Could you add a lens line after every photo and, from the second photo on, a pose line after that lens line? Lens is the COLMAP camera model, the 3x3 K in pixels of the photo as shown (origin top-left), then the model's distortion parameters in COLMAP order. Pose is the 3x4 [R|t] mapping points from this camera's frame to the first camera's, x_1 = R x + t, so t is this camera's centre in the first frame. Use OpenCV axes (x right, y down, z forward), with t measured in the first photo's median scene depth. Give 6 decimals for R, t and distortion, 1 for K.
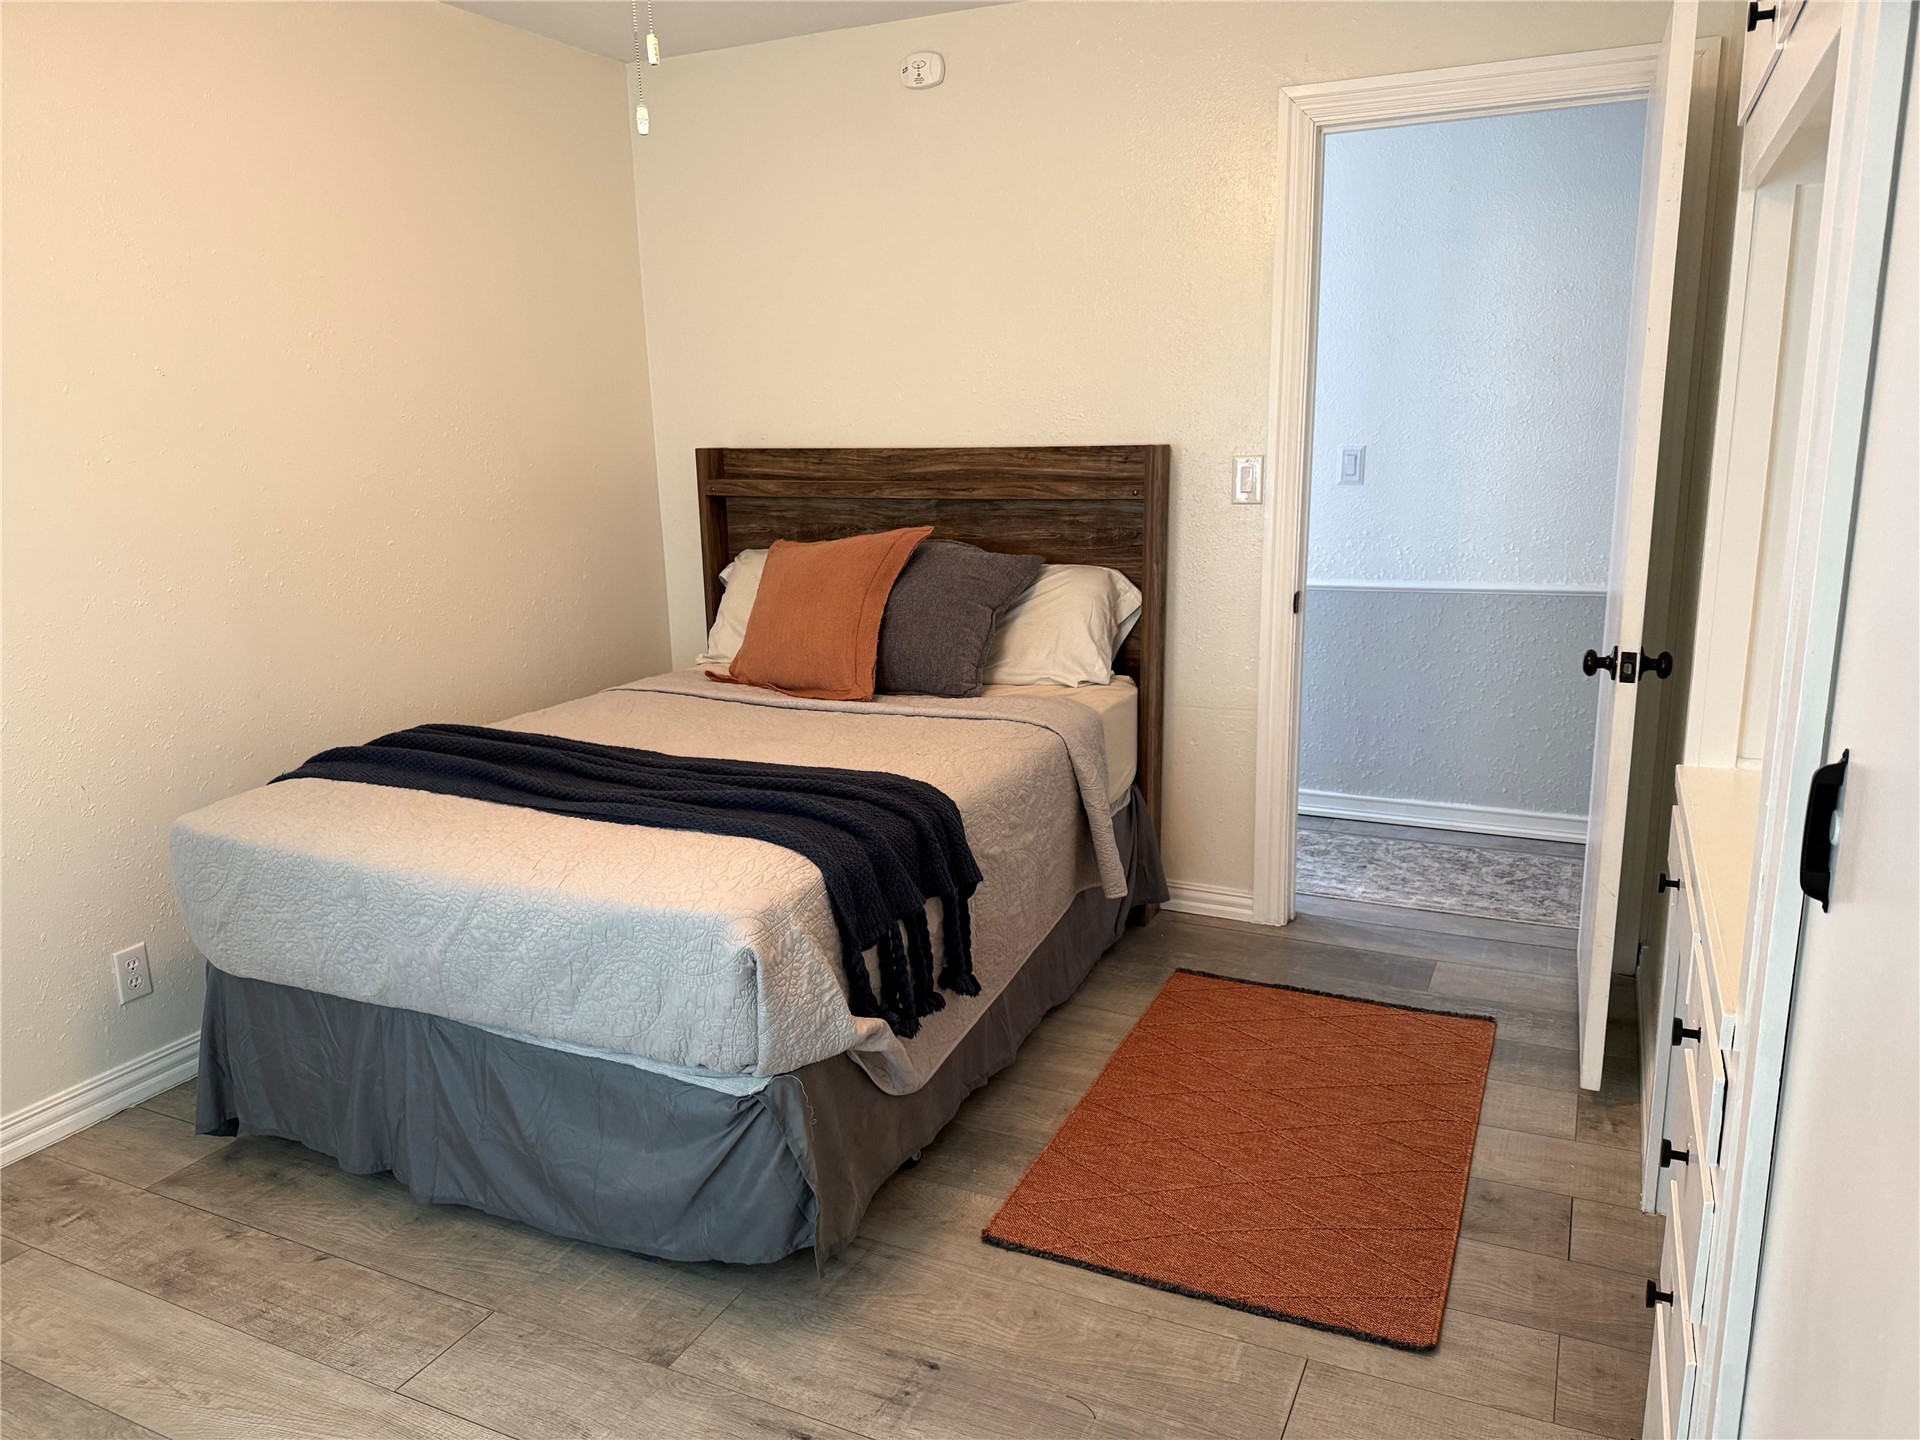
lens RADIAL K [[1349.0, 0, 960.0], [0, 1349.0, 720.0], [0, 0, 1]] dist [0.000305, -0.002485]
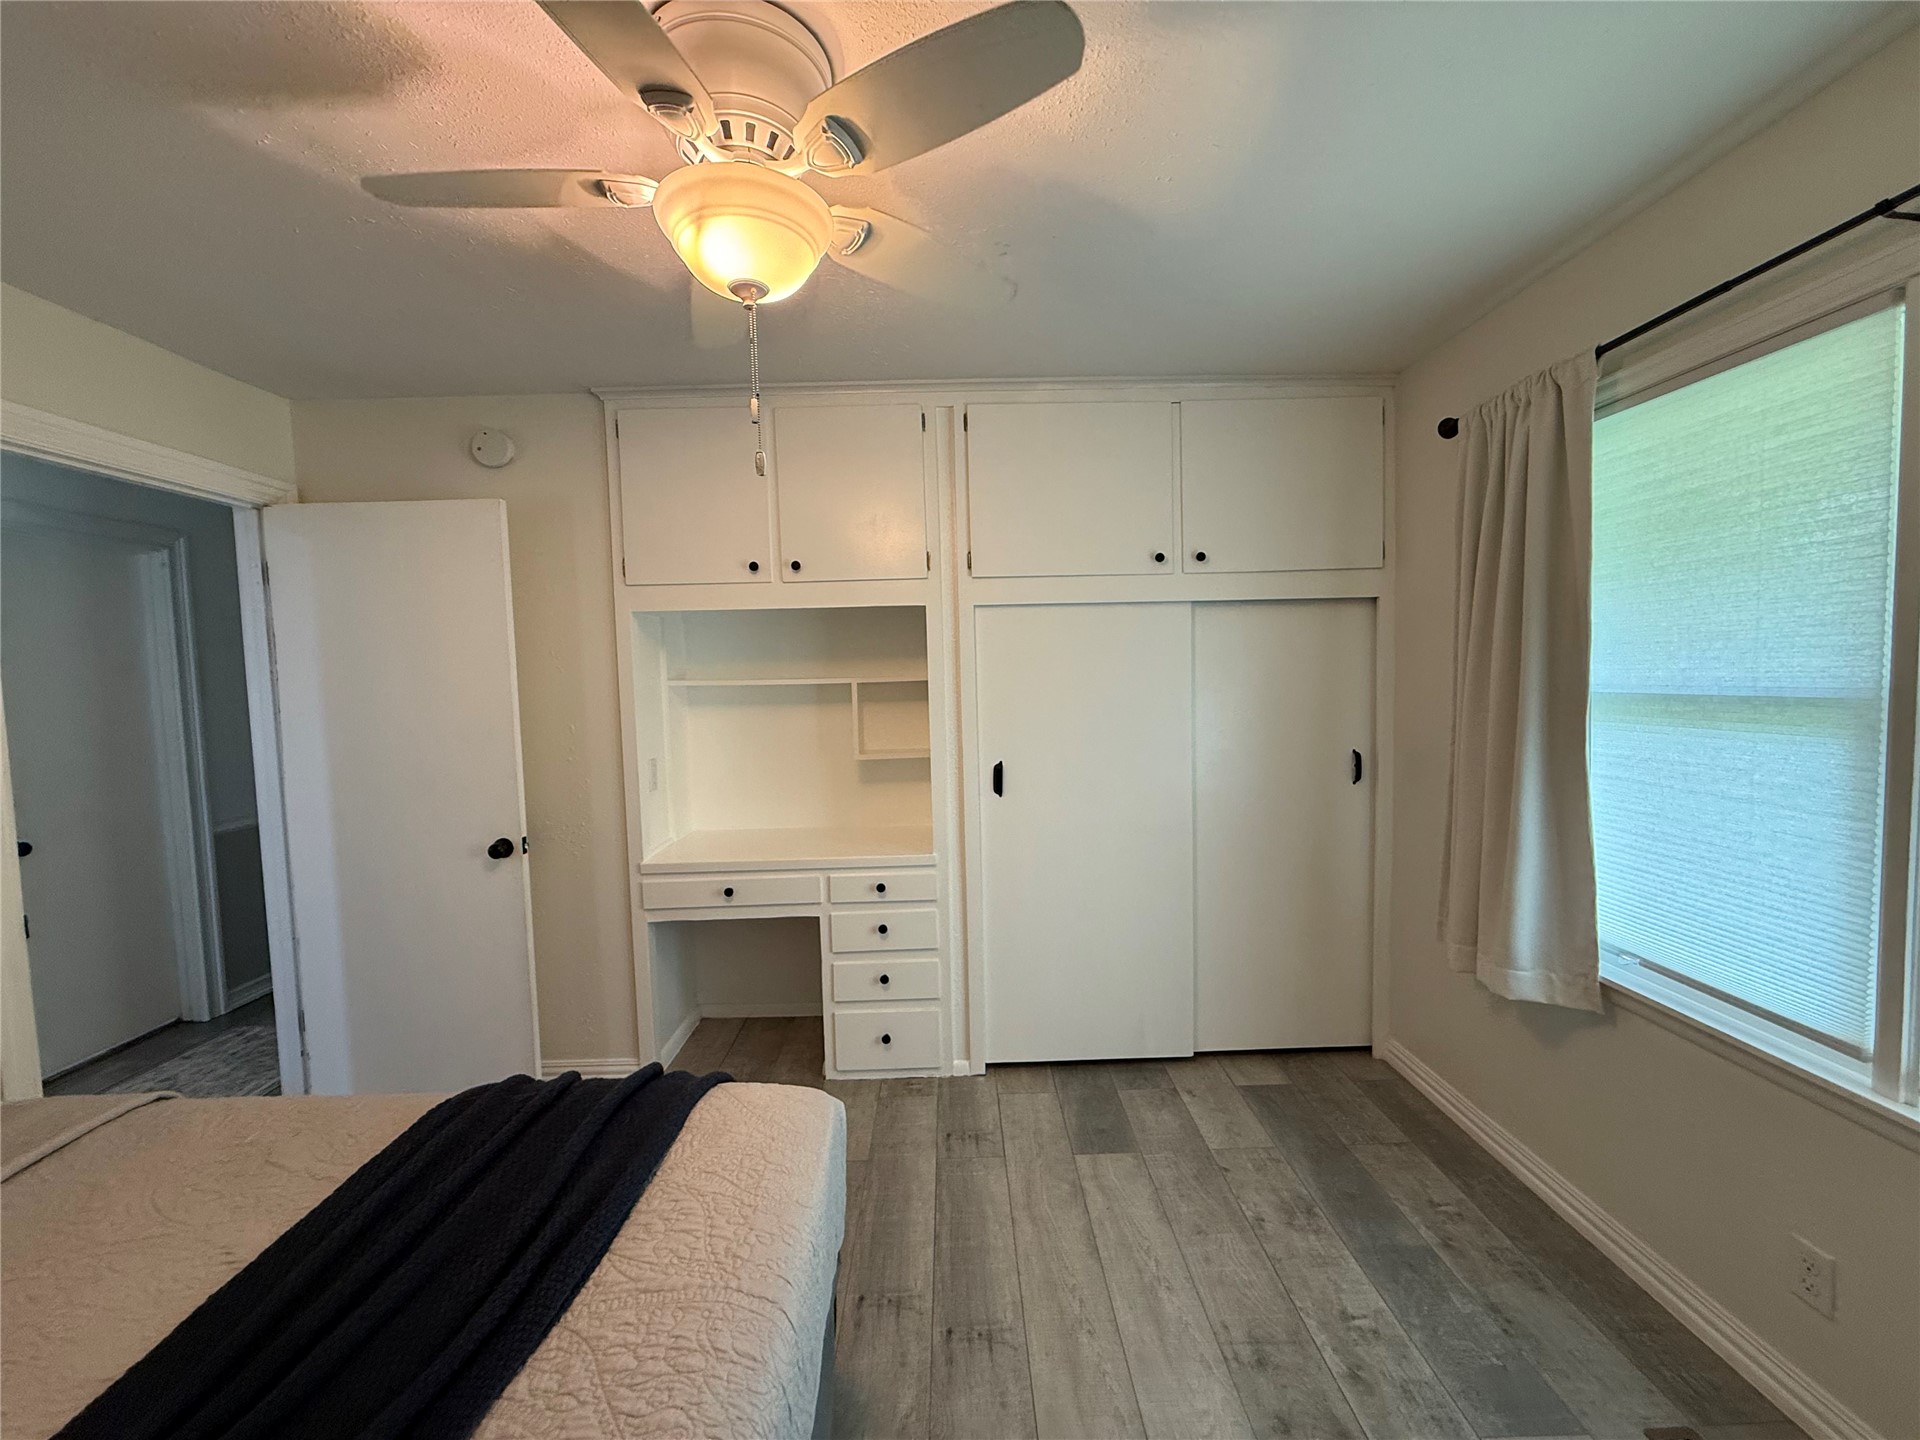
lens RADIAL K [[764.8, 0, 957.5], [0, 764.8, 717.1], [0, 0, 1]] dist [-0.000639, 0.000139]
pose [[-0.441644, -0.018583, 0.896998, -0.726851], [0.225738, 0.965321, 0.131142, -0.221299], [-0.868328, 0.260405, -0.422133, 0.945844]]
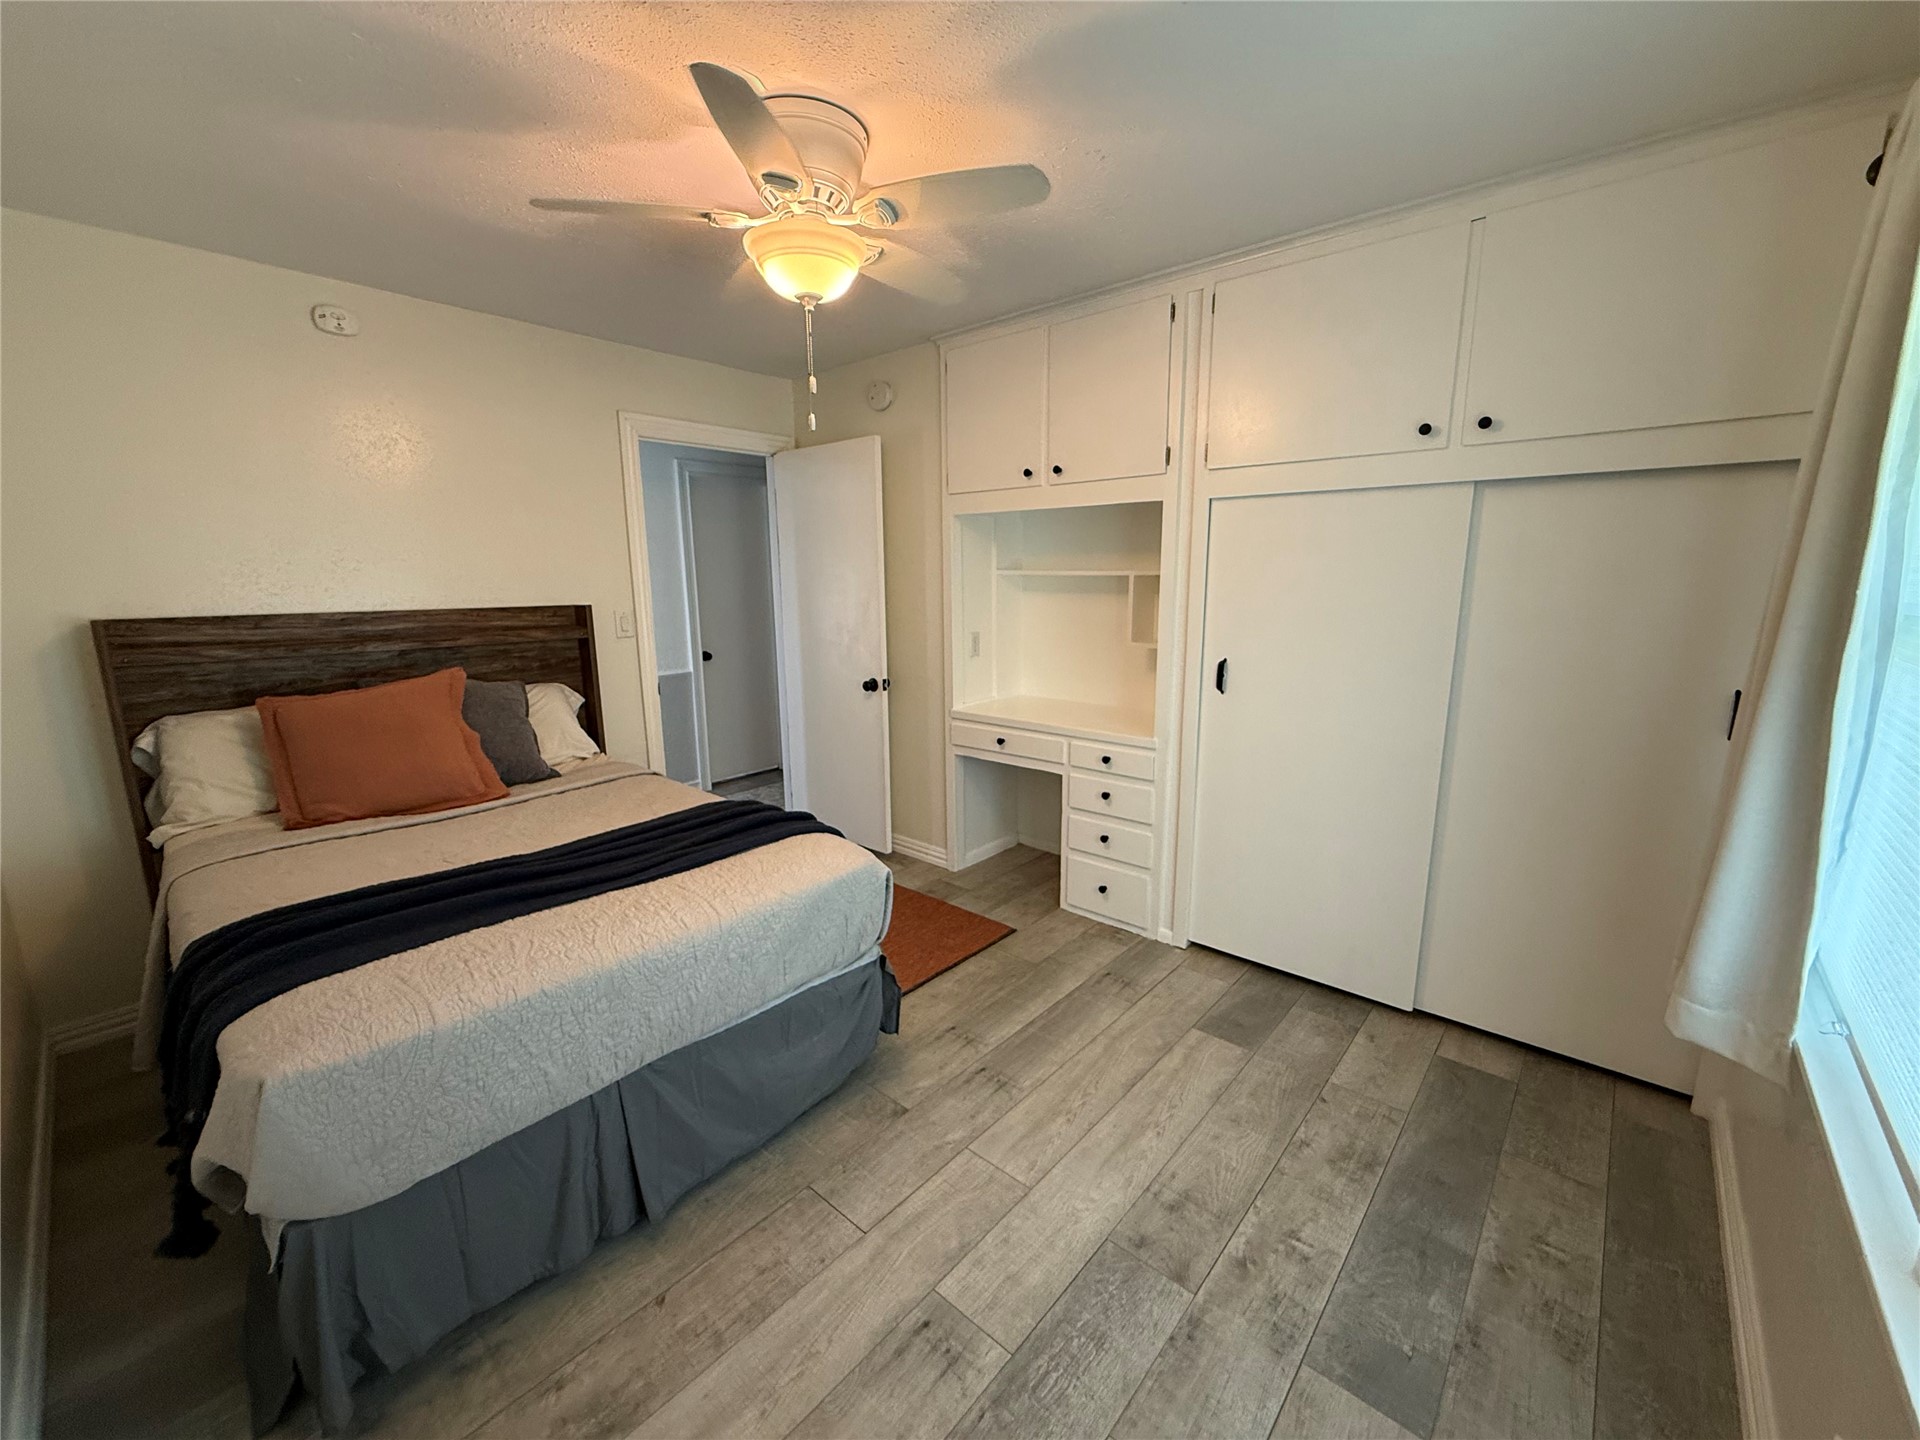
lens RADIAL K [[768.9, 0, 960.0], [0, 768.9, 720.0], [0, 0, 1]] dist [-0.000150, -0.000124]
pose [[0.272982, -0.162444, 0.948205, -0.941272], [0.206947, 0.972481, 0.107024, -0.108061], [-0.939497, 0.167013, 0.299087, 0.466609]]
